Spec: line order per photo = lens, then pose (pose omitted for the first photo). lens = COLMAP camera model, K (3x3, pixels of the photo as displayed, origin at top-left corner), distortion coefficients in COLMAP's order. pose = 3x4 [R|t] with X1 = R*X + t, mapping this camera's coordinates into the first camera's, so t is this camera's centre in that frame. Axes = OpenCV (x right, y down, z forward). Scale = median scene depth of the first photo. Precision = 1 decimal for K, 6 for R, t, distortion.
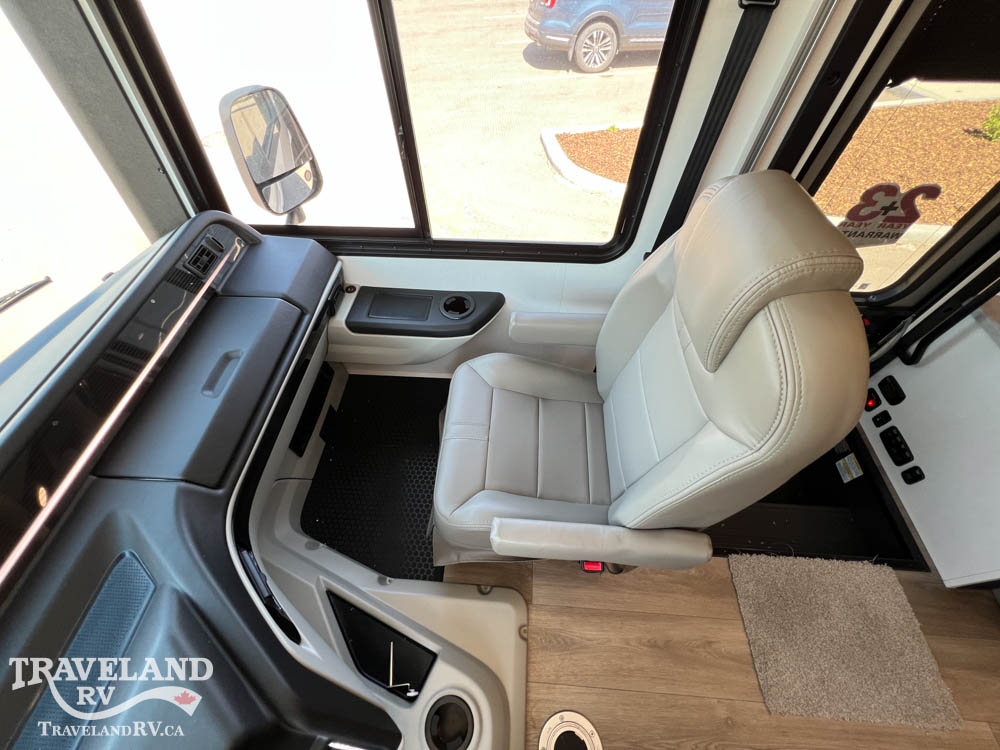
lens RADIAL K [[399.0, 0, 500.8], [0, 399.0, 374.6], [0, 0, 1]] dist [-0.000872, 0.000575]
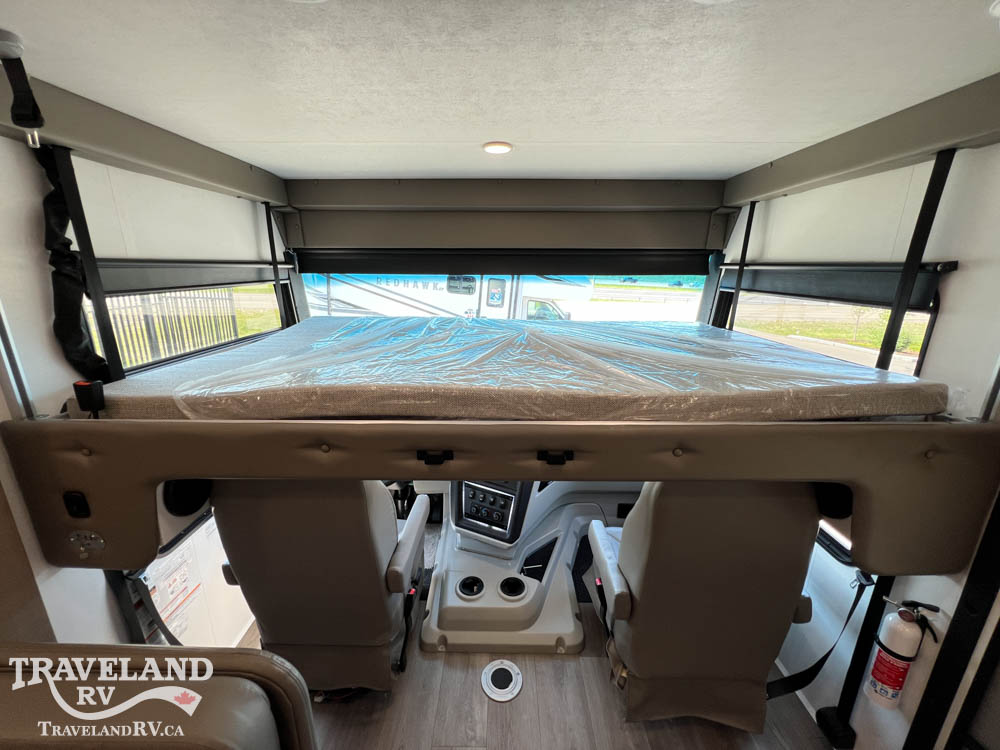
lens RADIAL K [[399.0, 0, 500.6], [0, 399.0, 371.8], [0, 0, 1]] dist [-0.000872, 0.000575]
pose [[0.057519, 0.266563, -0.962100, 1.142224], [-0.812466, 0.572527, 0.110053, 0.073933], [0.580164, 0.775343, 0.249504, -0.278765]]
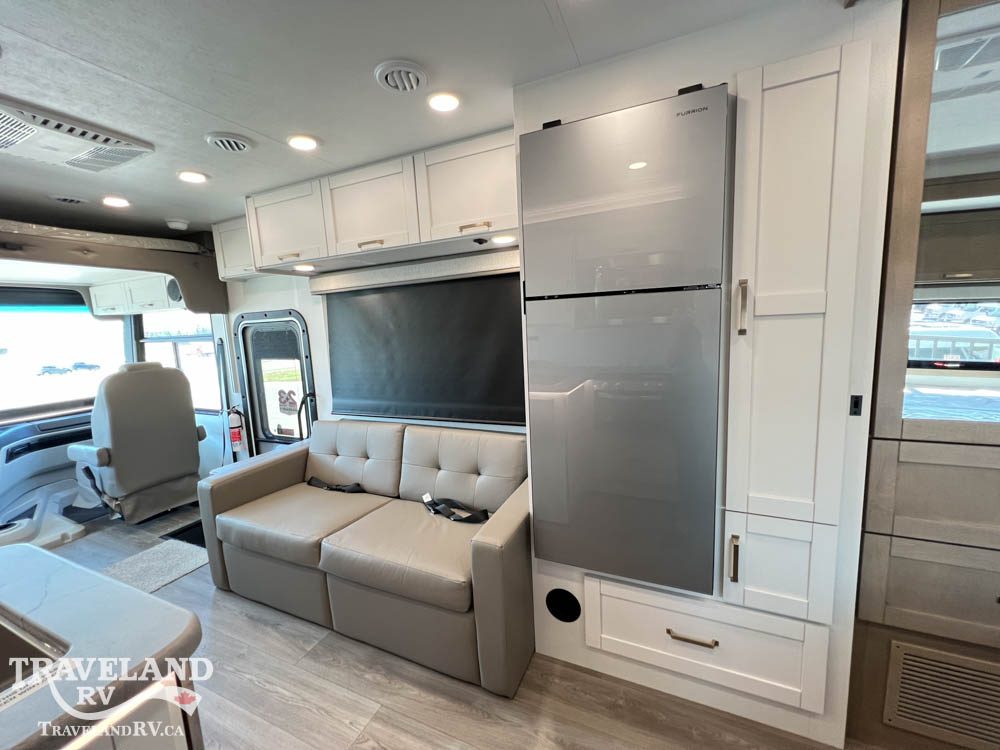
lens RADIAL K [[399.0, 0, 498.4], [0, 399.0, 374.3], [0, 0, 1]] dist [-0.000872, 0.000575]
pose [[0.936518, 0.012482, -0.350398, 2.929386], [-0.260146, 0.694756, -0.670551, 0.830982], [0.235071, 0.719137, 0.653898, -0.518868]]
